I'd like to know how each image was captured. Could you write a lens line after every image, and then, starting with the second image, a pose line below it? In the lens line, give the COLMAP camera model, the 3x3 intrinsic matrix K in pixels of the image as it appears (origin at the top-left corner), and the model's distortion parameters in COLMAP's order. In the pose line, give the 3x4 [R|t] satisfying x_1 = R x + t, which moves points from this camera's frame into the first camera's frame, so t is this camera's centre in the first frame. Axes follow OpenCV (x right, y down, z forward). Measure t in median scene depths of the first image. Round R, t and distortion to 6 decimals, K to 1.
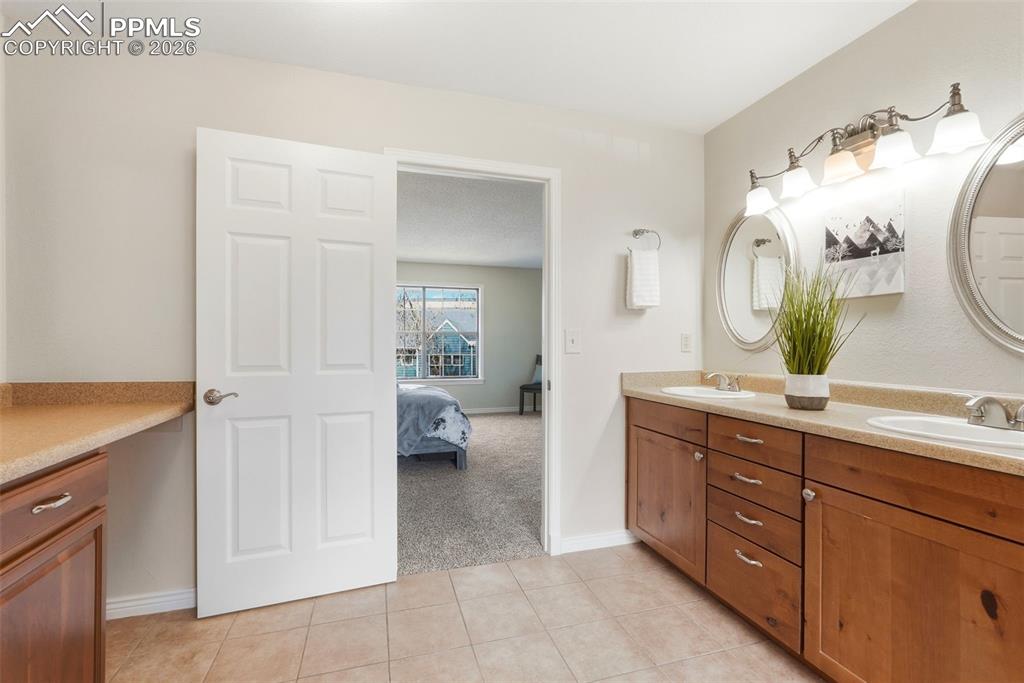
lens RADIAL K [[454.1, 0, 513.8], [0, 454.1, 341.3], [0, 0, 1]] dist [-0.014176, 0.007019]
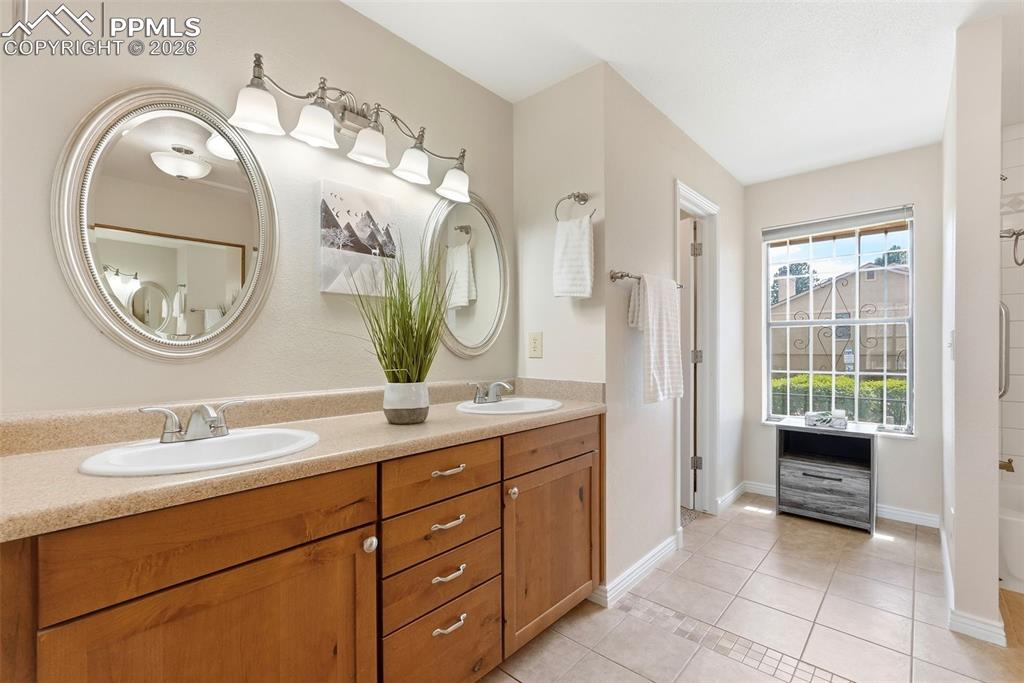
lens RADIAL K [[454.1, 0, 521.5], [0, 454.1, 347.5], [0, 0, 1]] dist [-0.014176, 0.007019]
pose [[-0.516954, -0.001751, 0.856011, -0.193492], [-0.002324, 0.999997, 0.000642, 0.006133], [-0.856010, -0.001657, -0.516957, 1.231061]]
